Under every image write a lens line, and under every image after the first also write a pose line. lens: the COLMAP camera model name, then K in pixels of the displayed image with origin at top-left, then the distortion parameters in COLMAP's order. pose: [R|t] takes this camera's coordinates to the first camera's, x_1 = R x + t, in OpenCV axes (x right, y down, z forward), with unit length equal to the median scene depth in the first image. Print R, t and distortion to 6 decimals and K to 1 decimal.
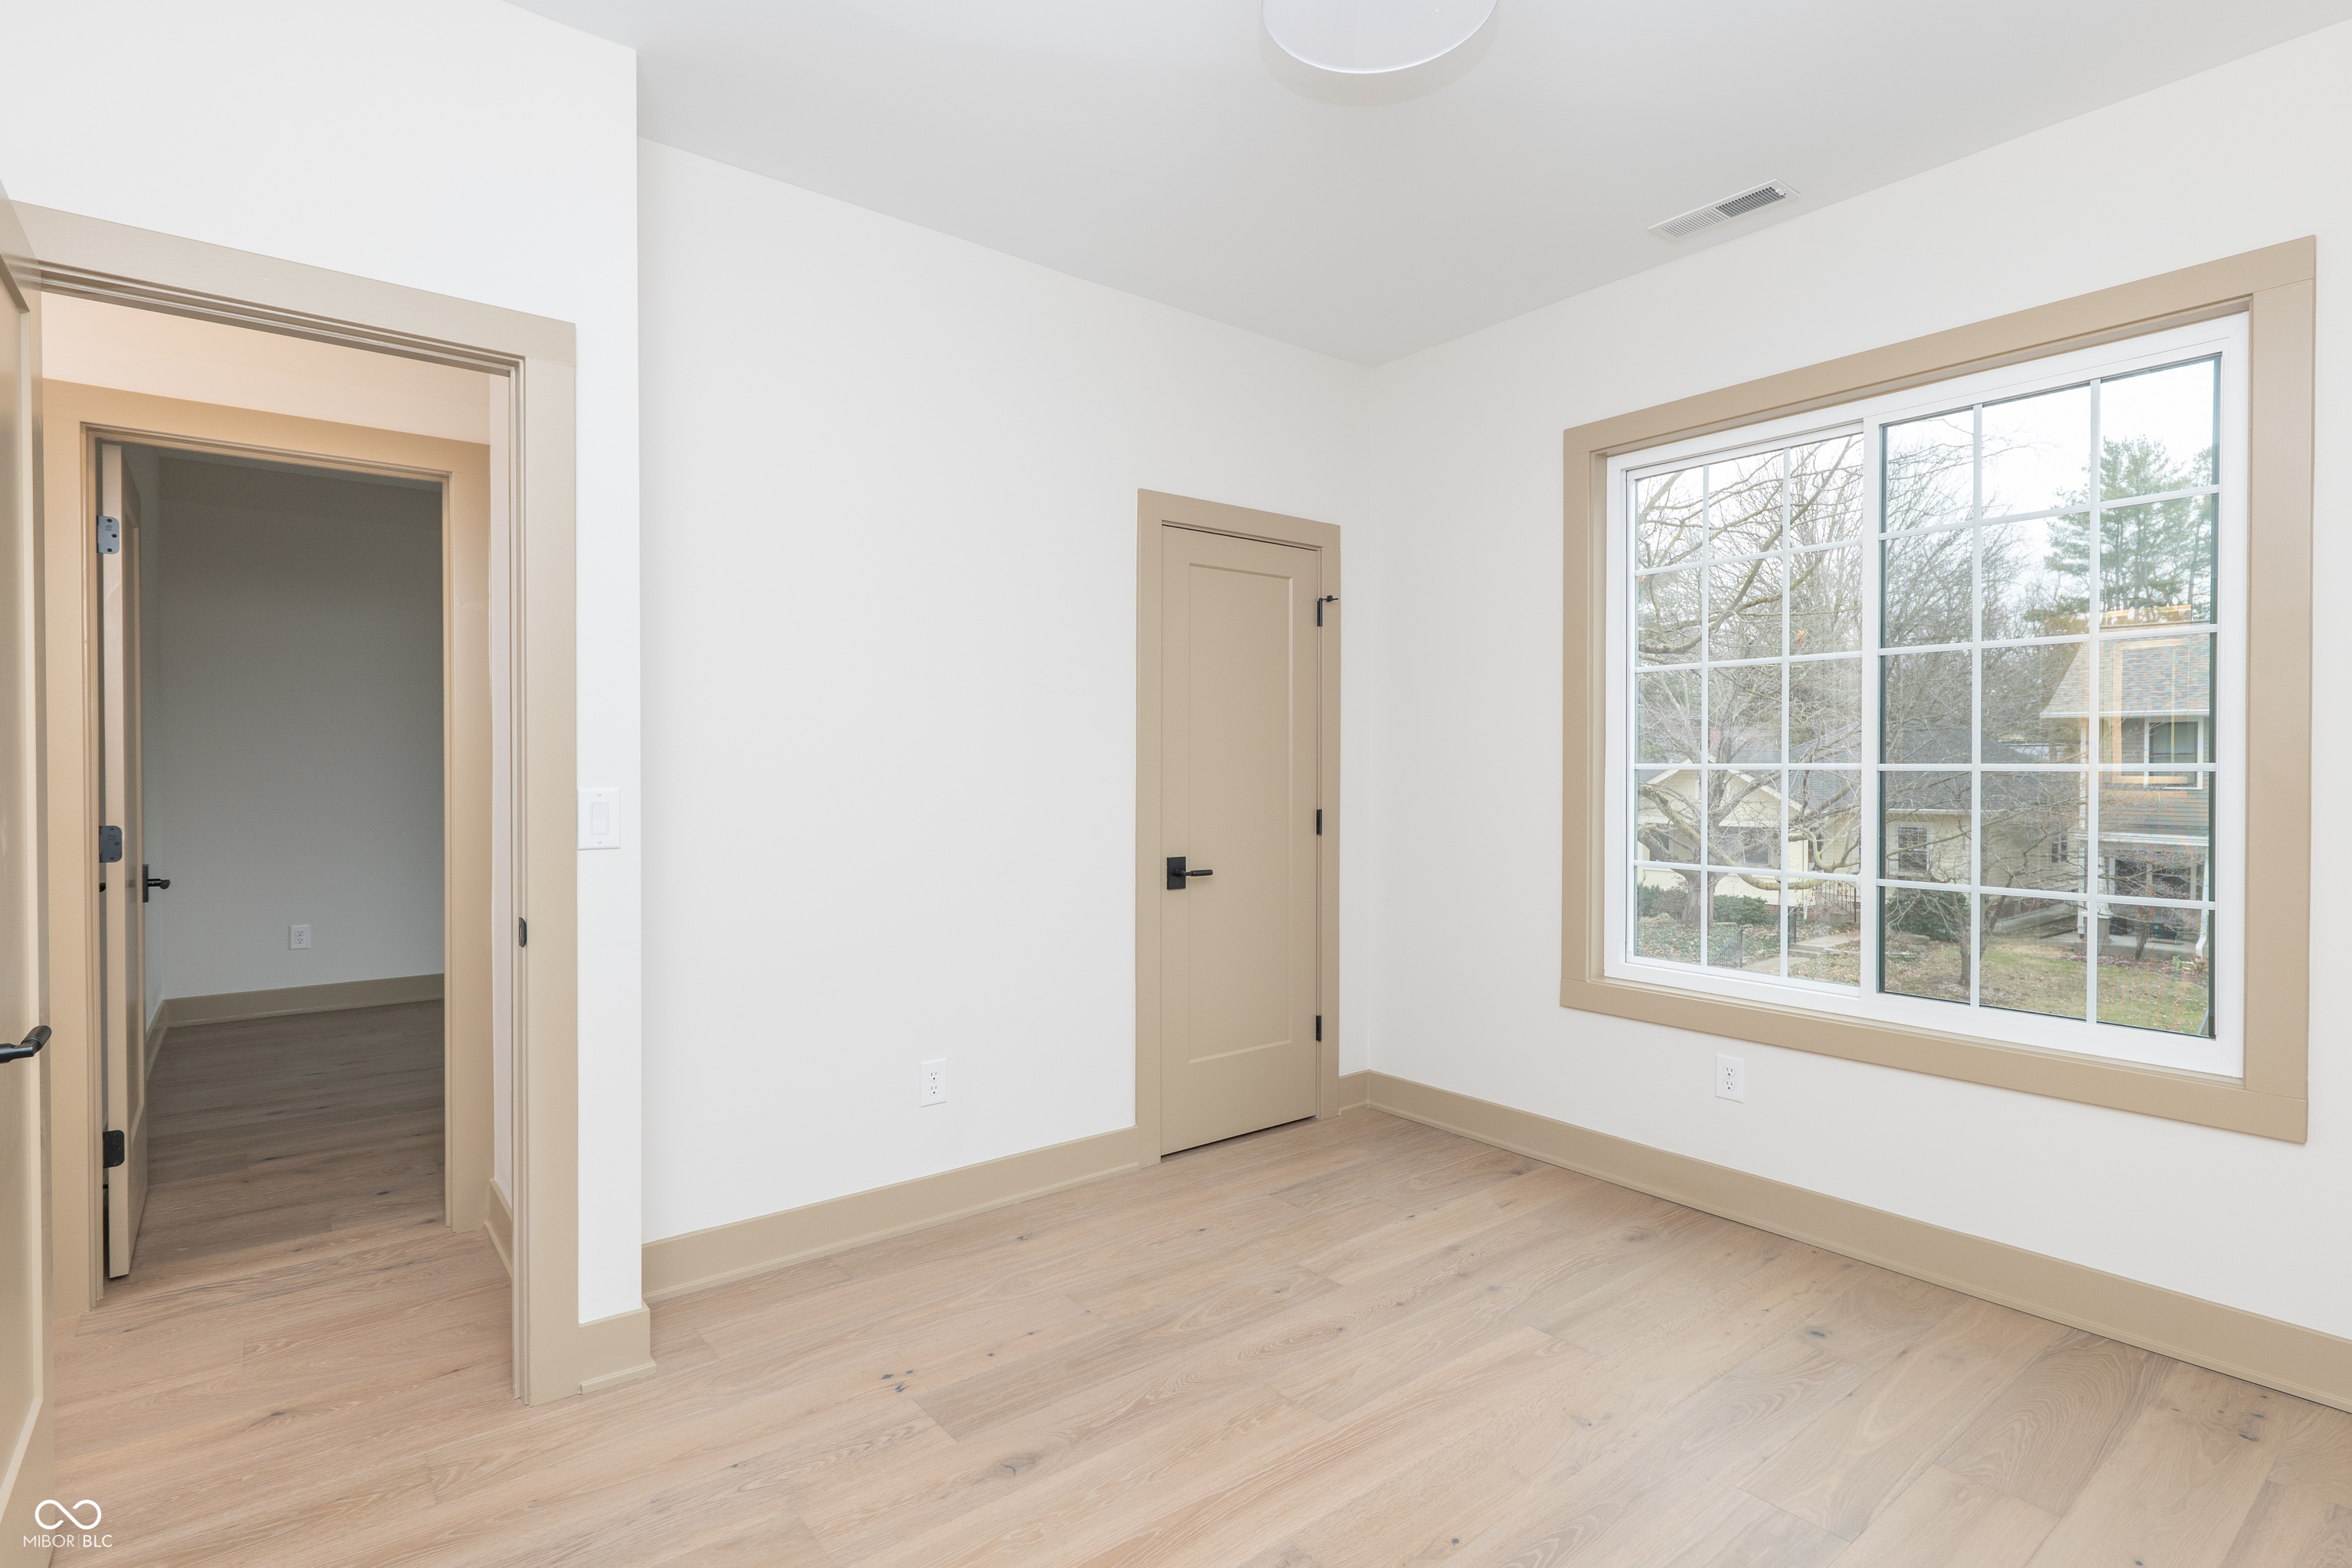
lens RADIAL K [[1179.1, 0, 1191.6], [0, 1179.1, 796.7], [0, 0, 1]] dist [0.022715, 0.000607]
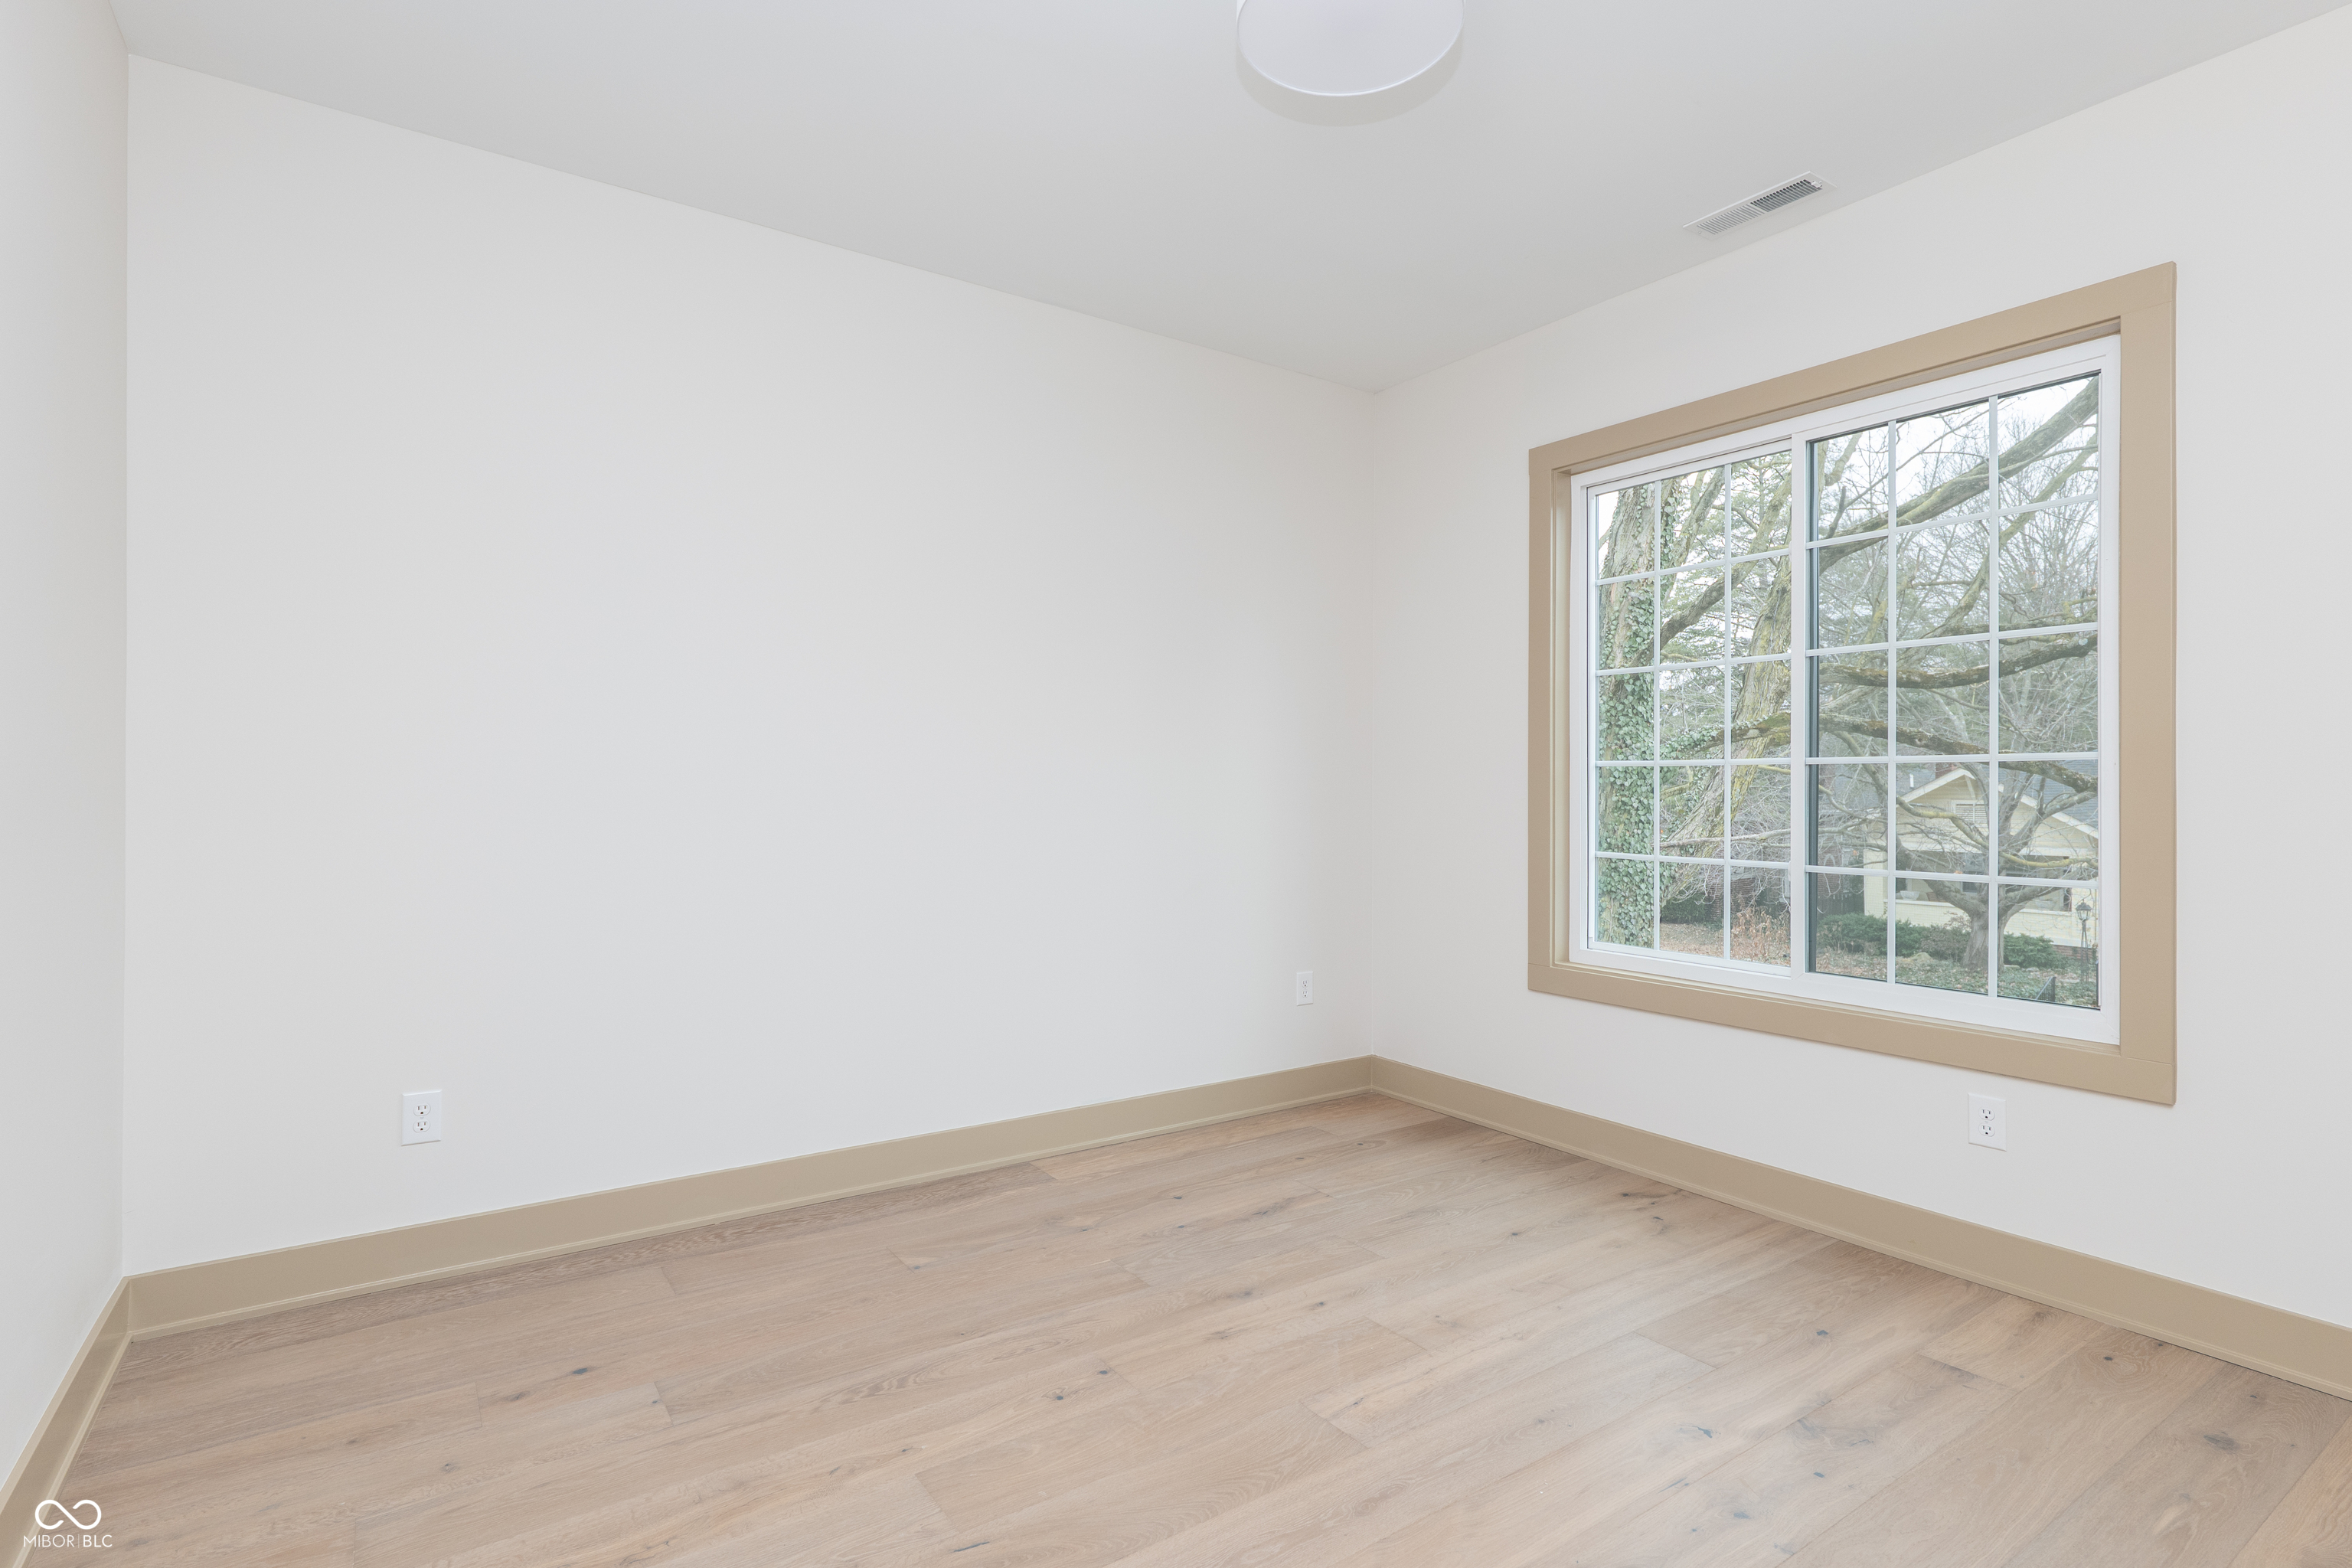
lens RADIAL K [[1179.1, 0, 1150.9], [0, 1179.1, 771.0], [0, 0, 1]] dist [0.022715, 0.000607]
pose [[0.995051, -0.017263, -0.097856, 0.080718], [0.014824, 0.999562, -0.025595, 0.002430], [0.098255, 0.024017, 0.994871, -0.101454]]
